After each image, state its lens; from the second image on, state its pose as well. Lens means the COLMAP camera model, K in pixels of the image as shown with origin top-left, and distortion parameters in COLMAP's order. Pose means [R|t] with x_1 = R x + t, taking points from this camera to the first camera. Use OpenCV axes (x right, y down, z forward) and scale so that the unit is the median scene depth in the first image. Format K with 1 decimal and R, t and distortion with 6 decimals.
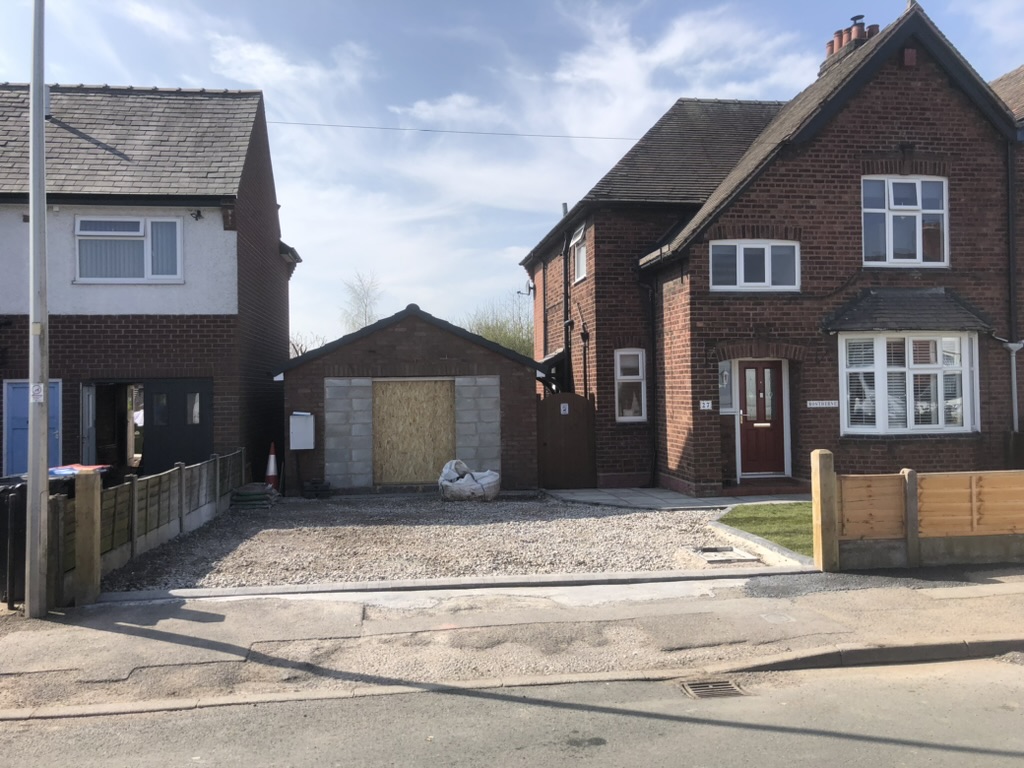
lens RADIAL K [[831.6, 0, 497.0], [0, 831.6, 381.2], [0, 0, 1]] dist [0.090350, -0.131690]
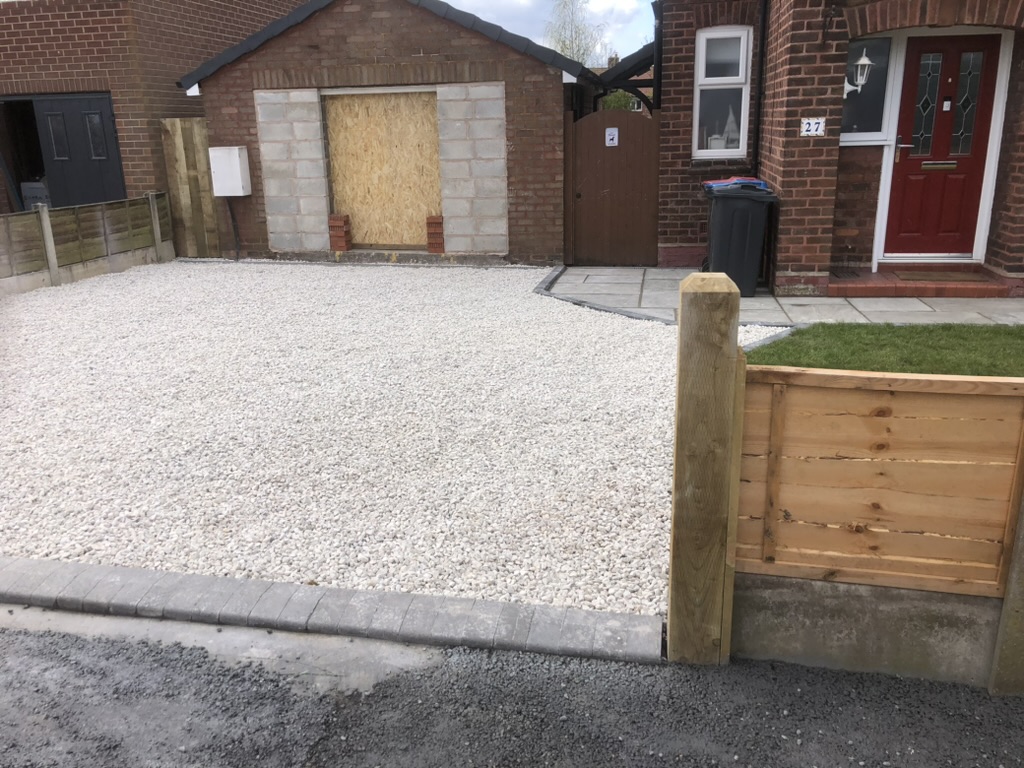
lens RADIAL K [[835.3, 0, 501.7], [0, 835.3, 379.8], [0, 0, 1]] dist [0.013430, 0.011207]
pose [[0.953182, 0.080710, -0.291427, 0.225159], [0.012537, 0.952348, 0.304755, 0.016433], [0.302137, -0.294141, 0.906749, 0.402121]]
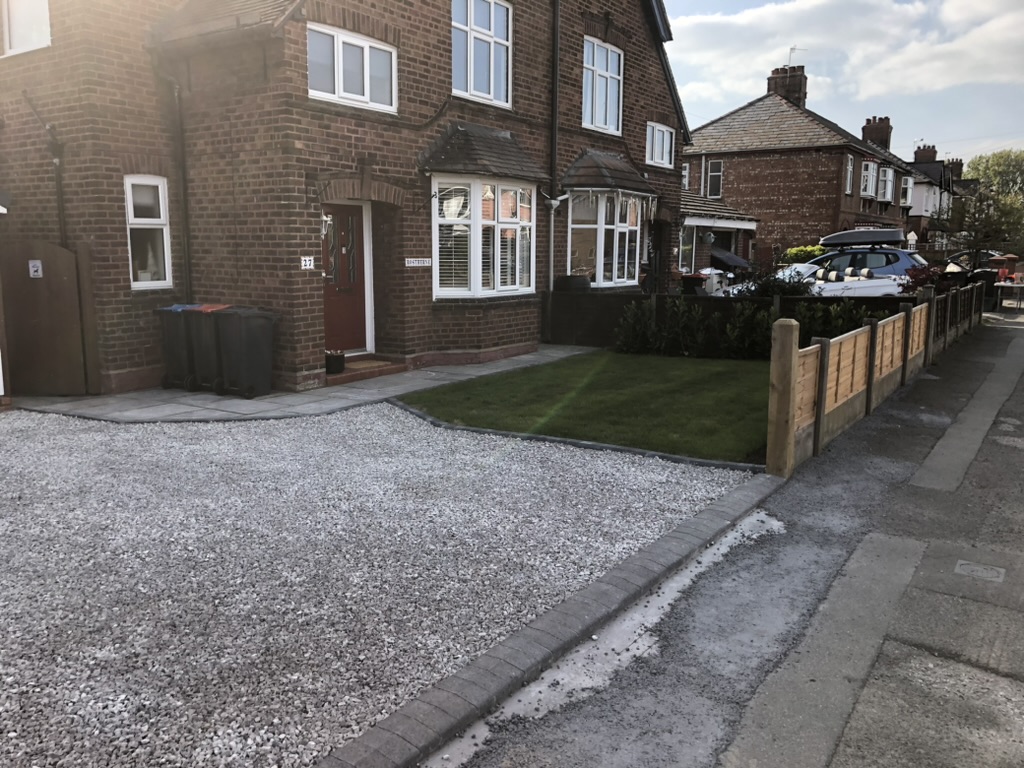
lens RADIAL K [[846.4, 0, 503.4], [0, 846.4, 378.3], [0, 0, 1]] dist [0.021013, 0.002058]
pose [[0.664110, -0.099112, 0.741036, -0.179470], [-0.018329, 0.988718, 0.148666, 0.015053], [-0.747410, -0.112313, 0.654801, 0.385704]]
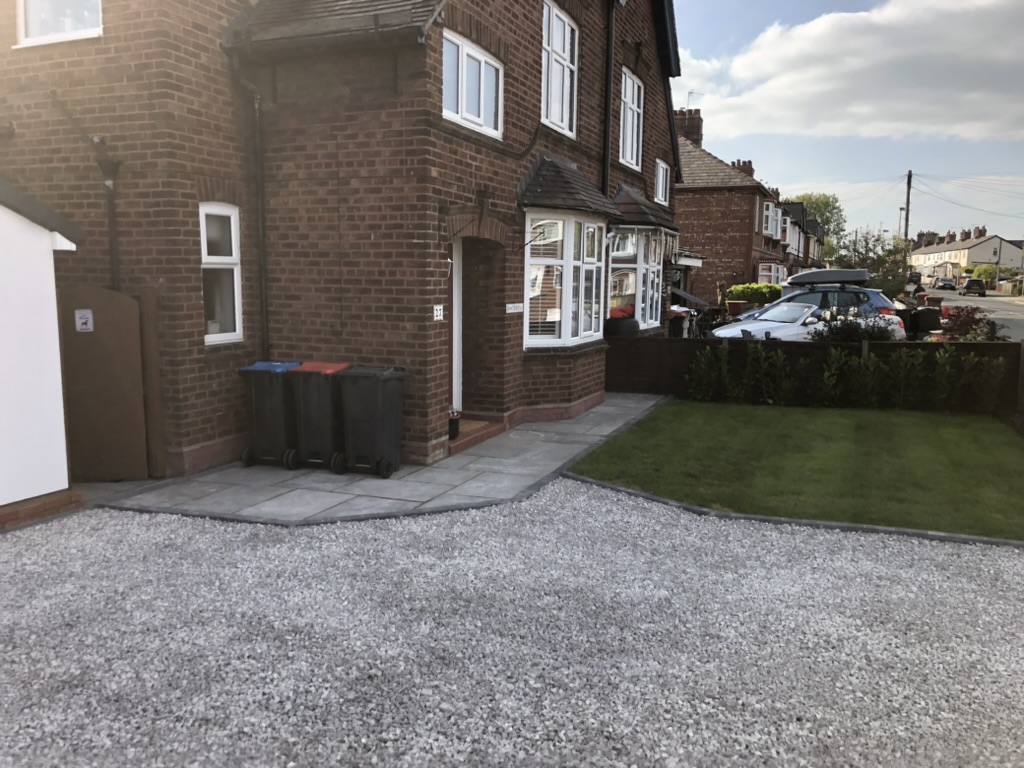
lens RADIAL K [[832.1, 0, 512.6], [0, 832.1, 389.0], [0, 0, 1]] dist [0.046175, -0.039553]
pose [[0.495799, -0.097162, 0.862985, -0.239235], [-0.023795, 0.991829, 0.125339, 0.006832], [-0.868111, -0.082677, 0.489435, 0.644438]]
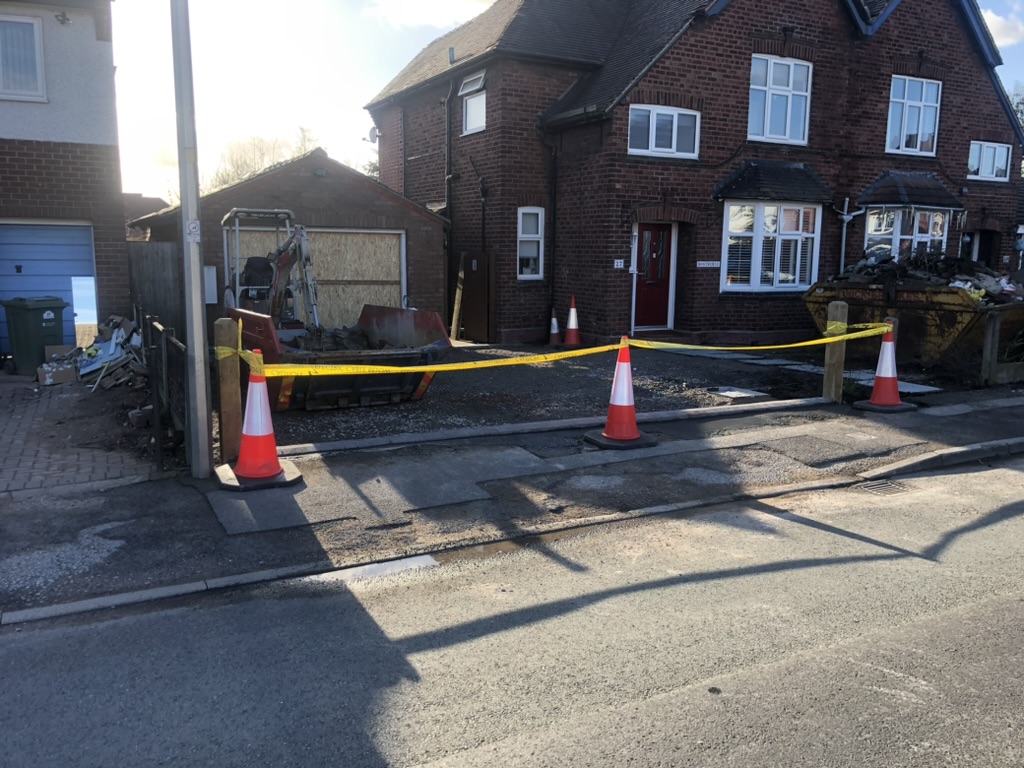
lens RADIAL K [[841.2, 0, 512.0], [0, 841.2, 384.0], [0, 0, 1]] dist [0.040914, -0.051580]
pose [[0.939449, -0.029728, 0.341397, -0.247068], [-0.027842, 0.986315, 0.162502, 0.008802], [-0.341556, -0.162168, 0.925765, 0.022994]]
